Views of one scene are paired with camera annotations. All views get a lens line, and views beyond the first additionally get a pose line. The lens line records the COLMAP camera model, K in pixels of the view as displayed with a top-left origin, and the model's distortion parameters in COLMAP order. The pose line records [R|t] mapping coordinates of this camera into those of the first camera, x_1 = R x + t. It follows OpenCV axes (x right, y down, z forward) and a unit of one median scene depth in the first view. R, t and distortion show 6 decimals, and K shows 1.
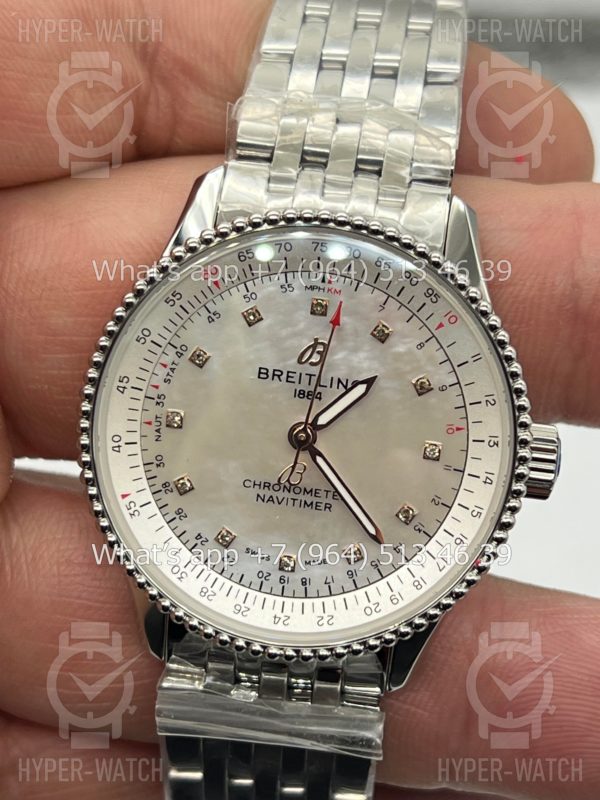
lens RADIAL K [[1936.5, 0, 316.3], [0, 1936.5, 401.6], [0, 0, 1]] dist [0.485950, 0.000000]
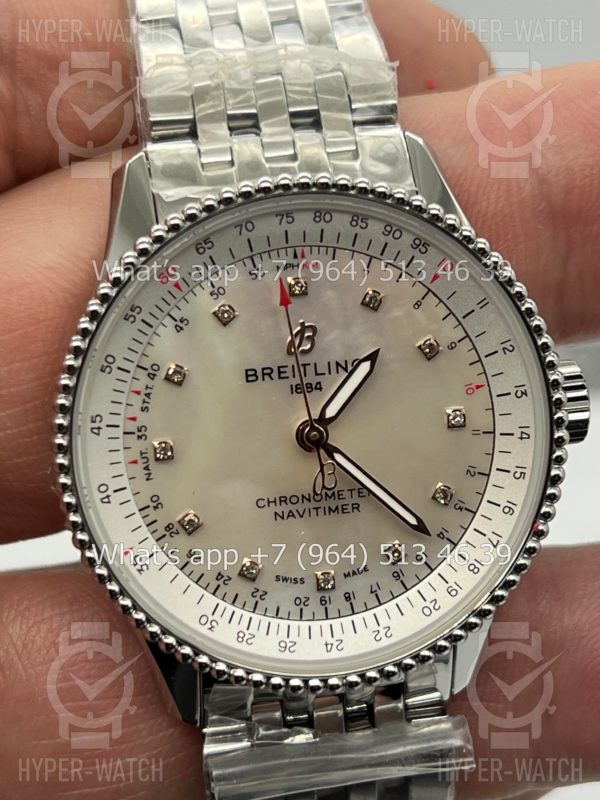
lens RADIAL K [[1936.5, 0, 316.4], [0, 1936.5, 417.8], [0, 0, 1]] dist [0.485950, 0.000000]
pose [[0.955824, -0.229235, 0.183989, -0.163360], [0.227991, 0.973255, 0.028182, -0.013937], [-0.185529, 0.015011, 0.982524, 0.140781]]
